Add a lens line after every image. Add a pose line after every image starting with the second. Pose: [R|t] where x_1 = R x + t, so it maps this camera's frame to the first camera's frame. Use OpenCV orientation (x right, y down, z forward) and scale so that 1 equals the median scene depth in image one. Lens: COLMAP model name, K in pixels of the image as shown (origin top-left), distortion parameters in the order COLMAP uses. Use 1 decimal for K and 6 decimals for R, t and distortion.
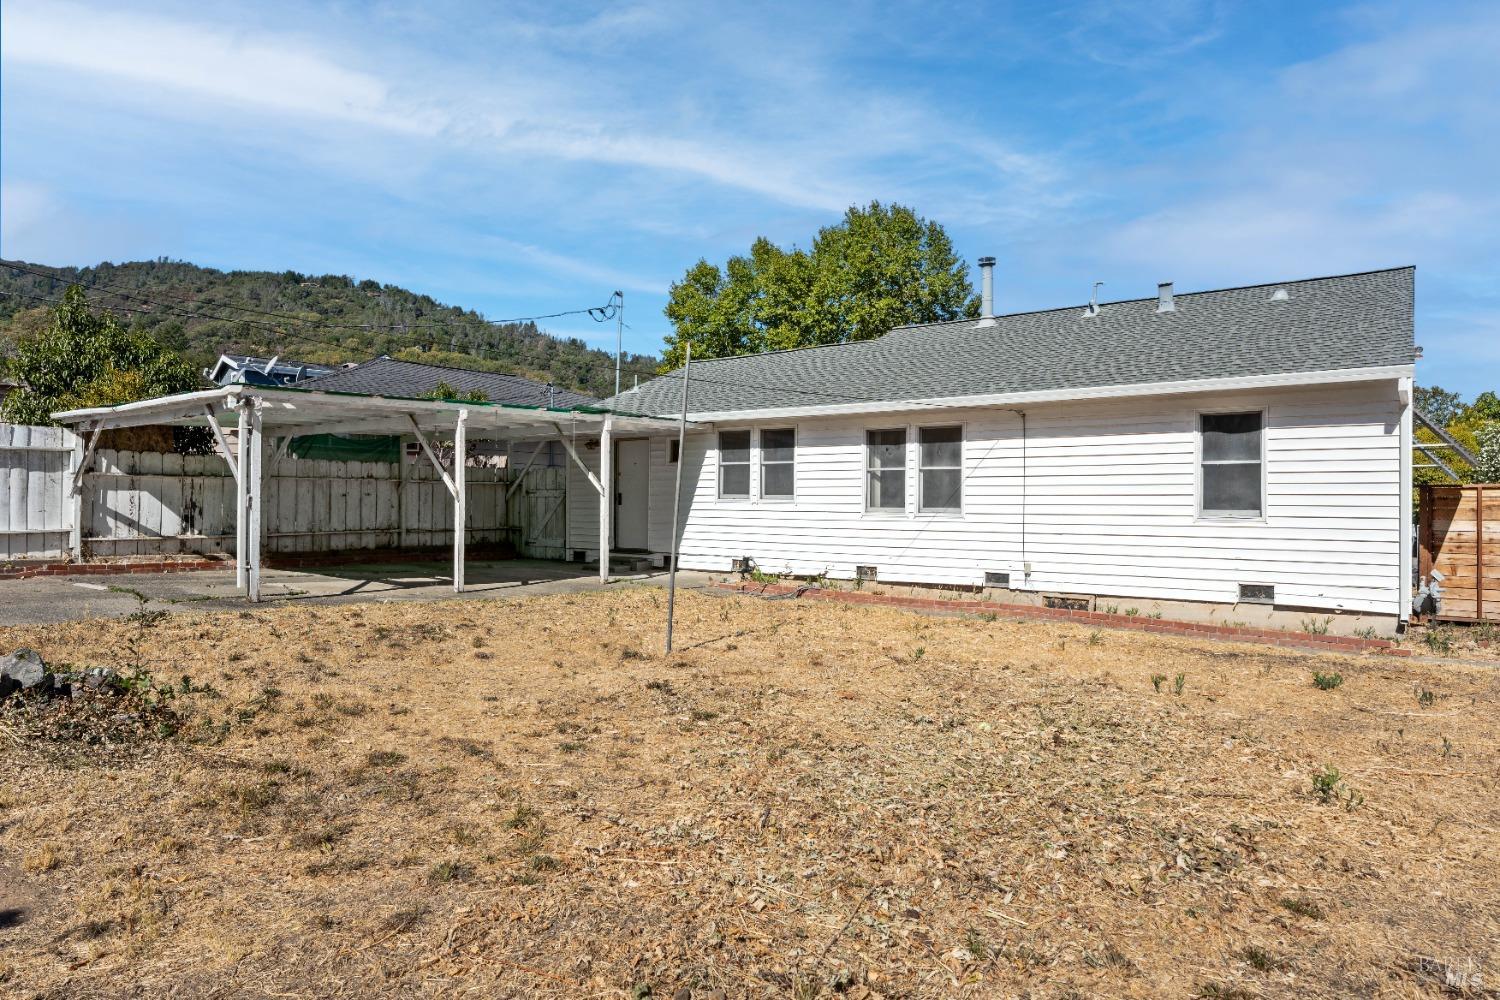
lens RADIAL K [[877.6, 0, 750.0], [0, 877.6, 500.0], [0, 0, 1]] dist [-0.002408, -0.000409]
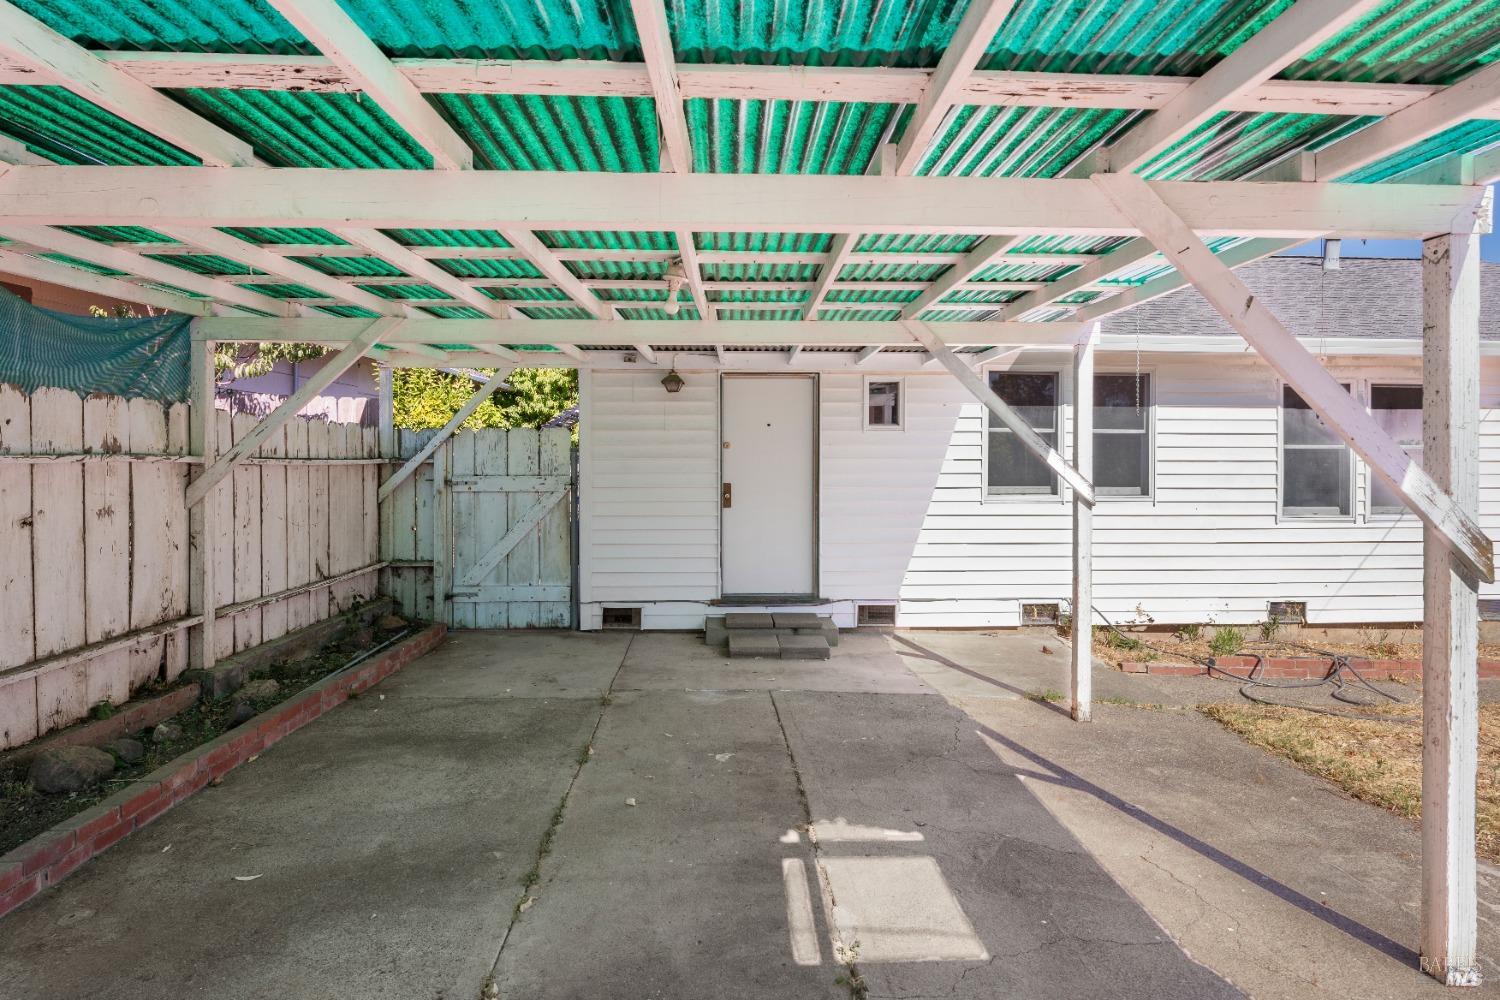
lens RADIAL K [[769.7, 0, 753.0], [0, 769.7, 471.4], [0, 0, 1]] dist [0.001582, 0.000285]
pose [[0.786225, -0.010079, 0.617858, -0.475715], [0.003654, 0.999925, 0.011661, -0.023678], [-0.617930, -0.006910, 0.786203, 0.760810]]
